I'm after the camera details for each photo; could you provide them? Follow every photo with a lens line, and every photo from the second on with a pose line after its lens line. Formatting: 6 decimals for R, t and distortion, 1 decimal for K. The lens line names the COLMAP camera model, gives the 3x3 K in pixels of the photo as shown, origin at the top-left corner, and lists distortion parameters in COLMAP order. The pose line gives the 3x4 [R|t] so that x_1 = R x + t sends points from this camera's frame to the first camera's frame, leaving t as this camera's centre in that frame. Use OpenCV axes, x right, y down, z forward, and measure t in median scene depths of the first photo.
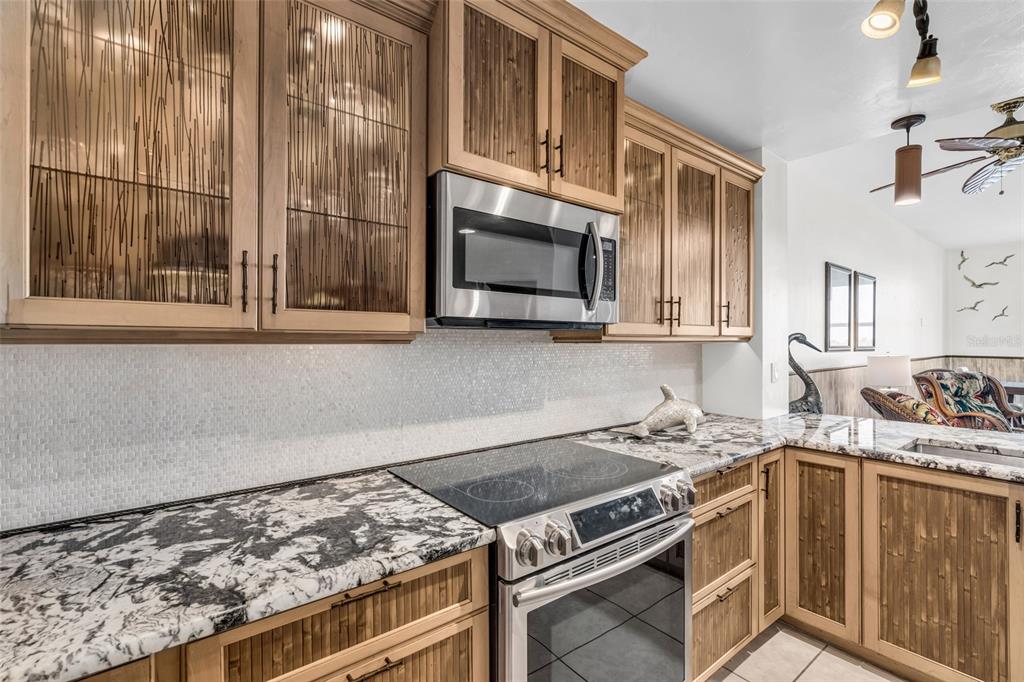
lens RADIAL K [[459.8, 0, 507.5], [0, 459.8, 339.3], [0, 0, 1]] dist [-0.001464, -0.000295]
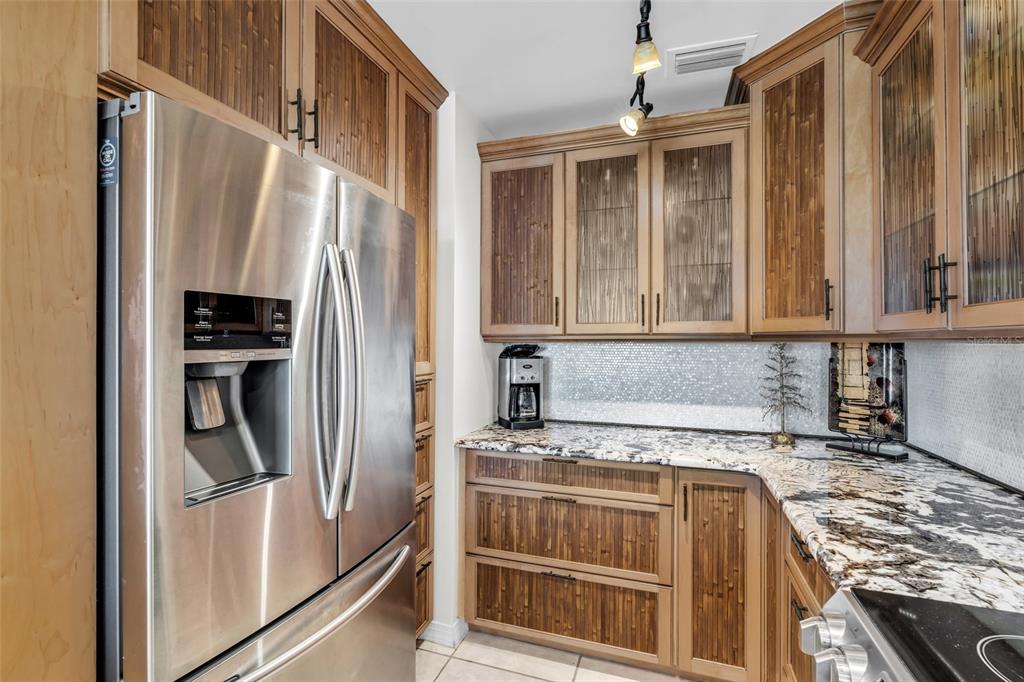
lens RADIAL K [[459.8, 0, 507.5], [0, 459.8, 339.3], [0, 0, 1]] dist [-0.001464, -0.000295]
pose [[-0.838208, 0.000460, -0.545351, 0.859771], [0.006141, 0.999944, -0.008596, 0.004425], [0.545317, -0.010554, -0.838164, 1.354077]]
